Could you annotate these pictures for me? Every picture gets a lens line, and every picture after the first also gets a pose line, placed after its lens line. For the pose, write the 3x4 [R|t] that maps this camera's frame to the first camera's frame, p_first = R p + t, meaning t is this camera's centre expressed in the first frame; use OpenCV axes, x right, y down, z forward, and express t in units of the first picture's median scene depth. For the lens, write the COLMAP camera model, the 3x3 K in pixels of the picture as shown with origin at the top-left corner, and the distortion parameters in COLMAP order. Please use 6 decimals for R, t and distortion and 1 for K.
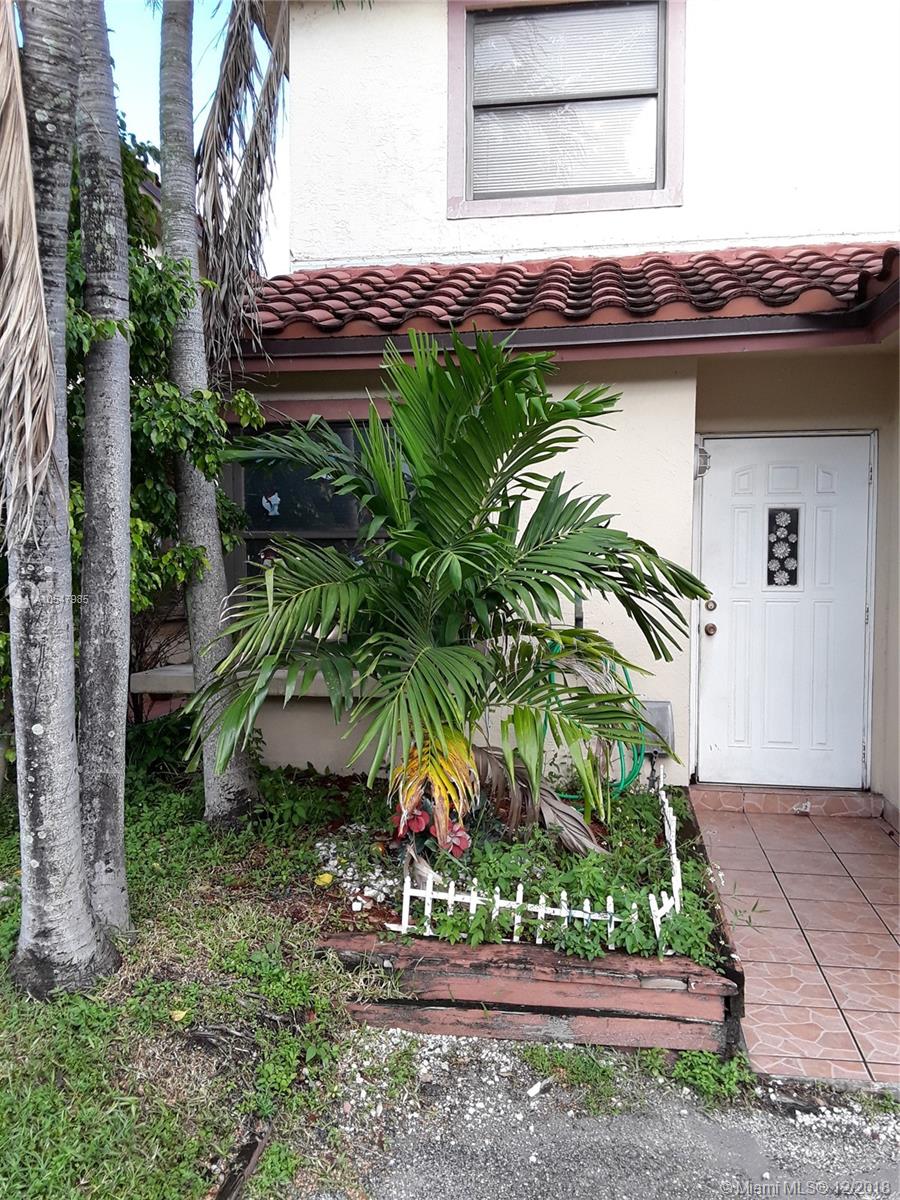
lens RADIAL K [[947.6, 0, 416.2], [0, 947.6, 627.2], [0, 0, 1]] dist [0.108138, -0.152290]
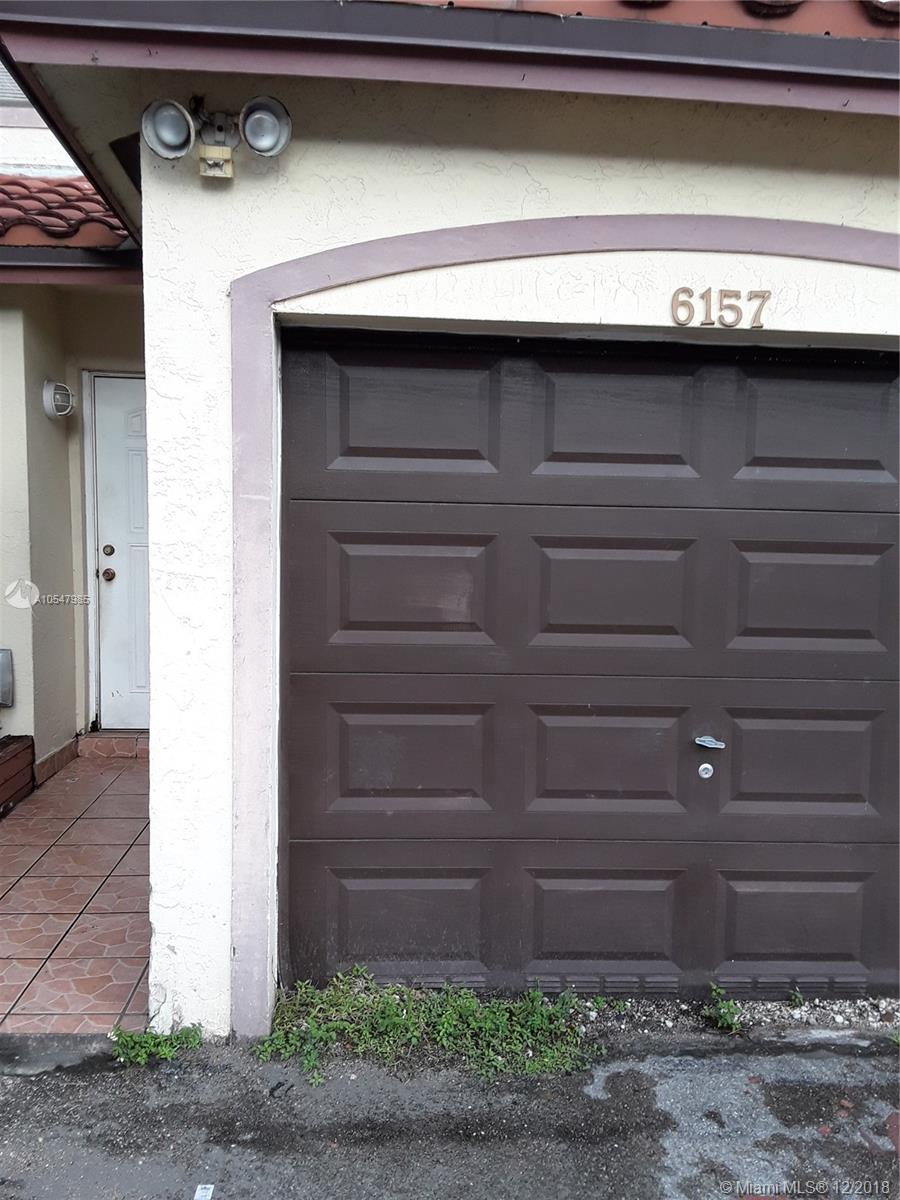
lens RADIAL K [[955.0, 0, 410.8], [0, 955.0, 634.3], [0, 0, 1]] dist [0.110833, -0.151936]
pose [[0.976948, -0.010782, 0.213204, 0.498758], [-0.002541, 0.998066, 0.062118, 0.001700], [-0.213461, -0.061228, 0.975031, -0.046867]]
